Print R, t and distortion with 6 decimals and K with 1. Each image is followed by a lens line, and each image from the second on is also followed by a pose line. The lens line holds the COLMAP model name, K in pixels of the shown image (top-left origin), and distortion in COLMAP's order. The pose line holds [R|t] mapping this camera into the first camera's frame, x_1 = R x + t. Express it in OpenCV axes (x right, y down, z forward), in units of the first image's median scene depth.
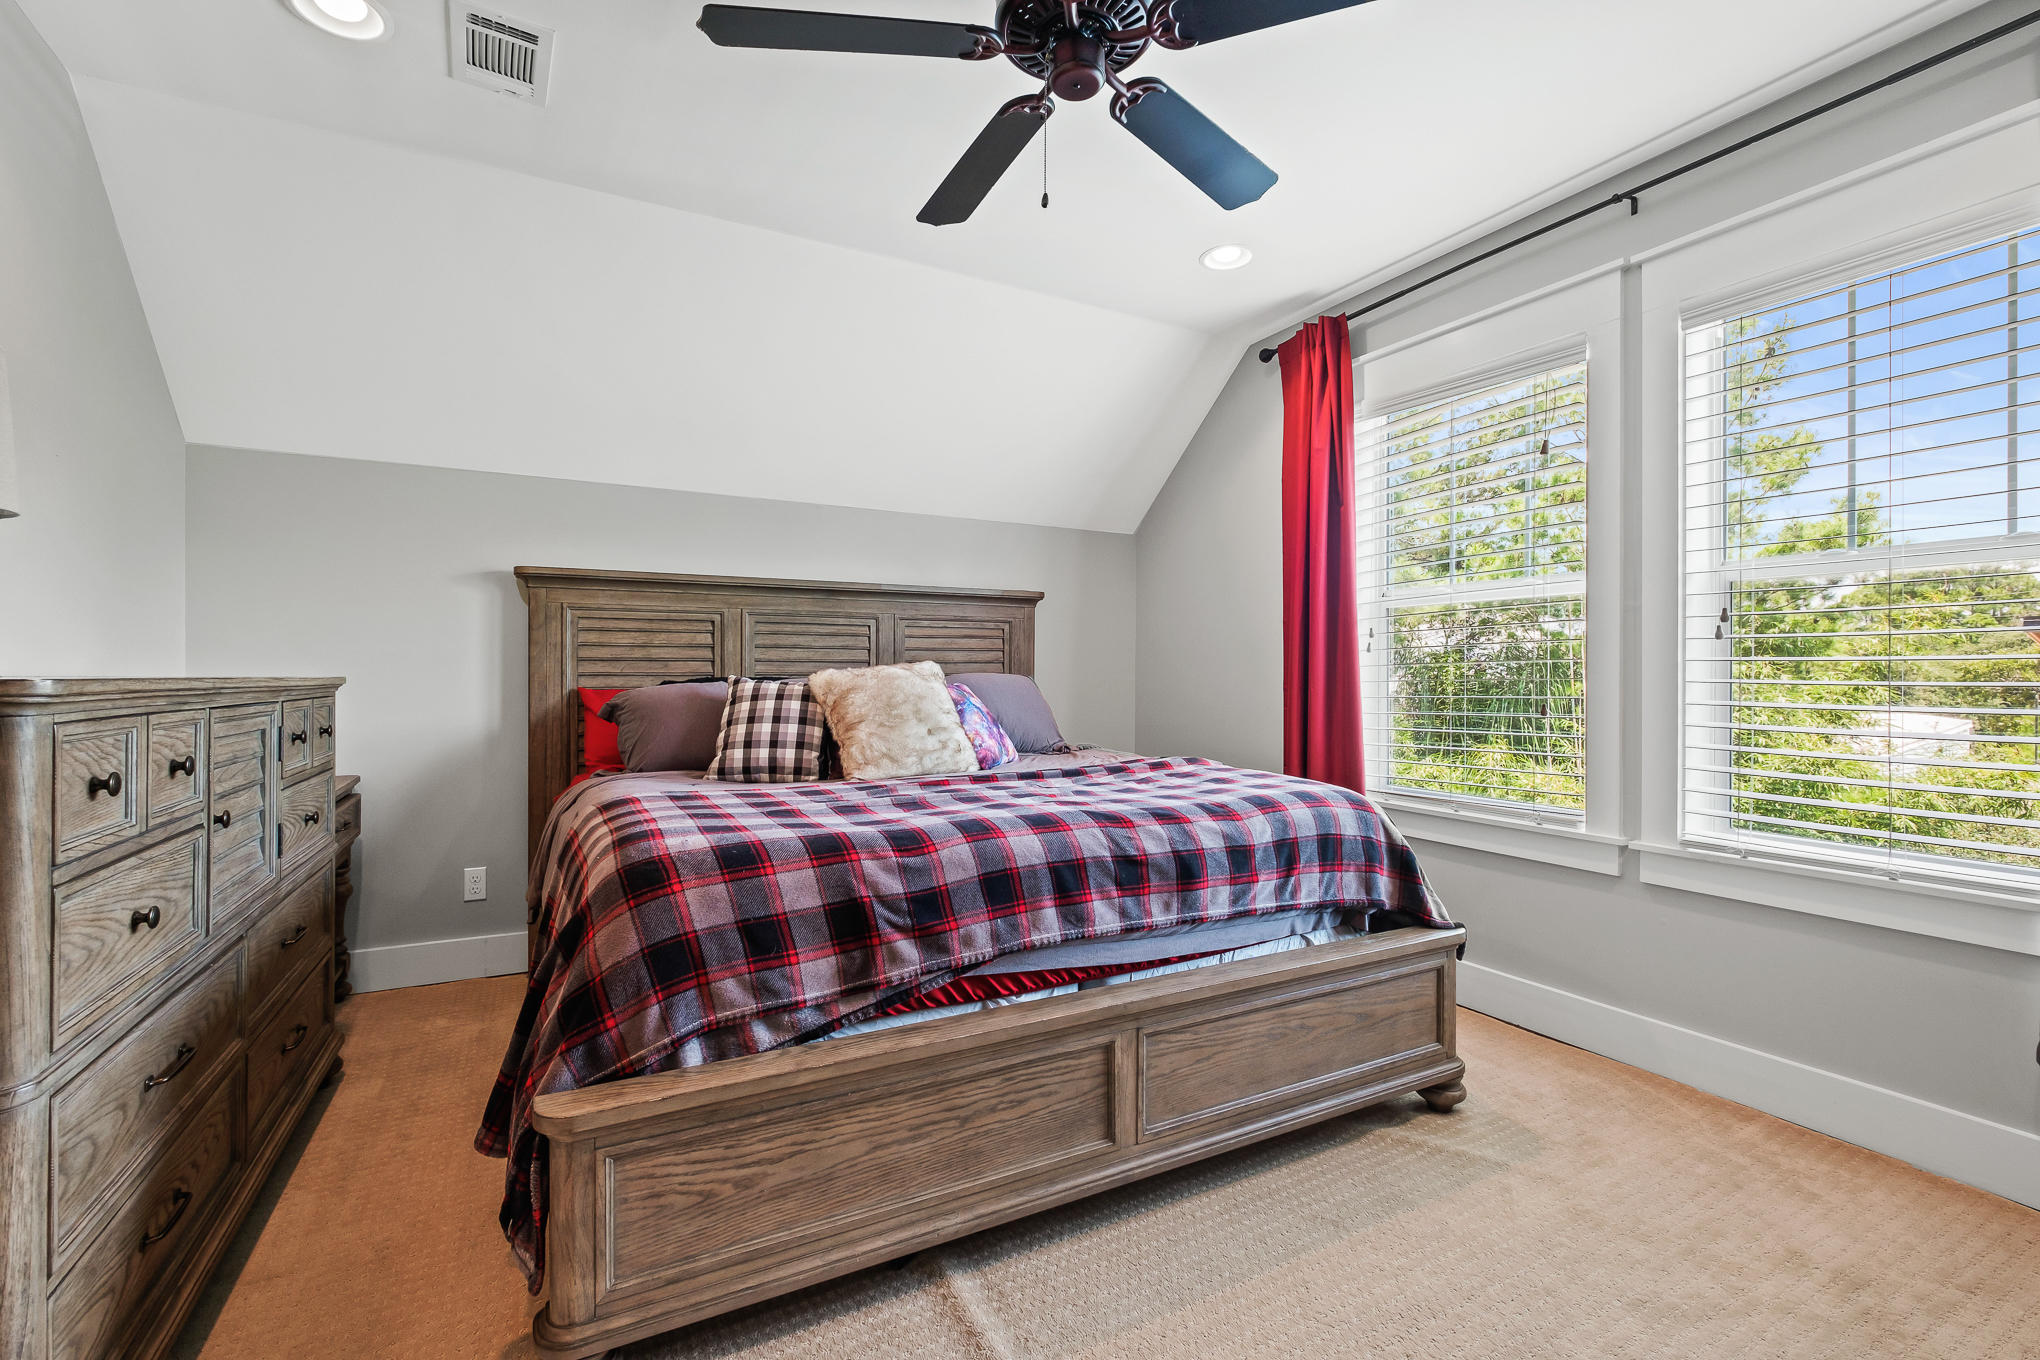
lens RADIAL K [[896.1, 0, 1020.7], [0, 896.1, 667.2], [0, 0, 1]] dist [-0.004307, 0.000630]
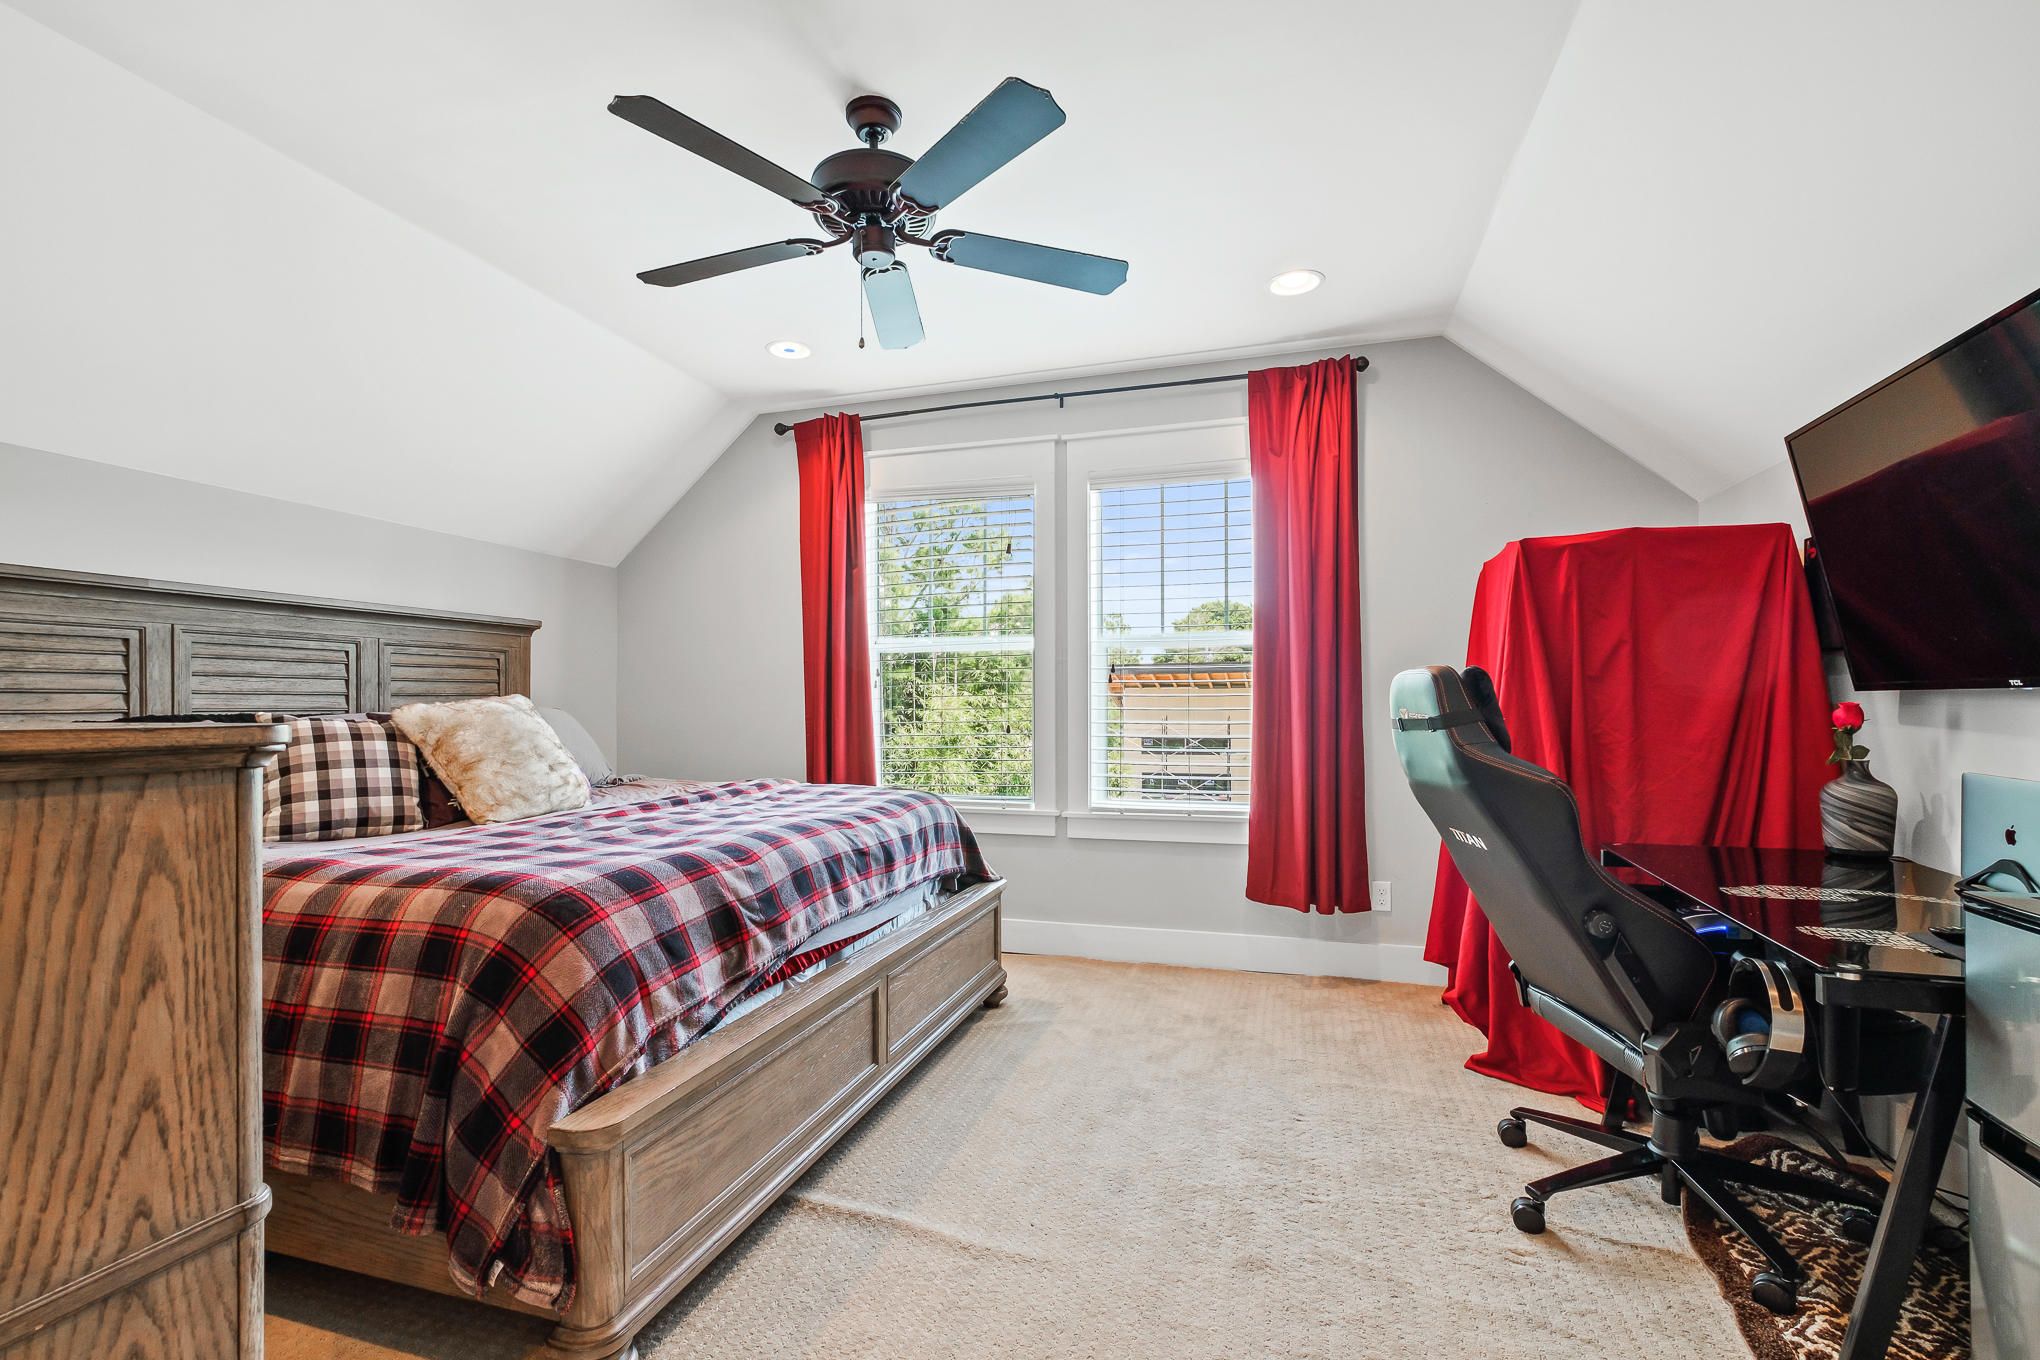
lens RADIAL K [[896.1, 0, 1027.3], [0, 896.1, 699.4], [0, 0, 1]] dist [-0.004307, 0.000630]
pose [[0.706143, -0.001252, 0.708068, -0.474310], [-0.000084, 0.999998, 0.001853, -0.004518], [-0.708069, -0.001368, 0.706142, -0.056529]]
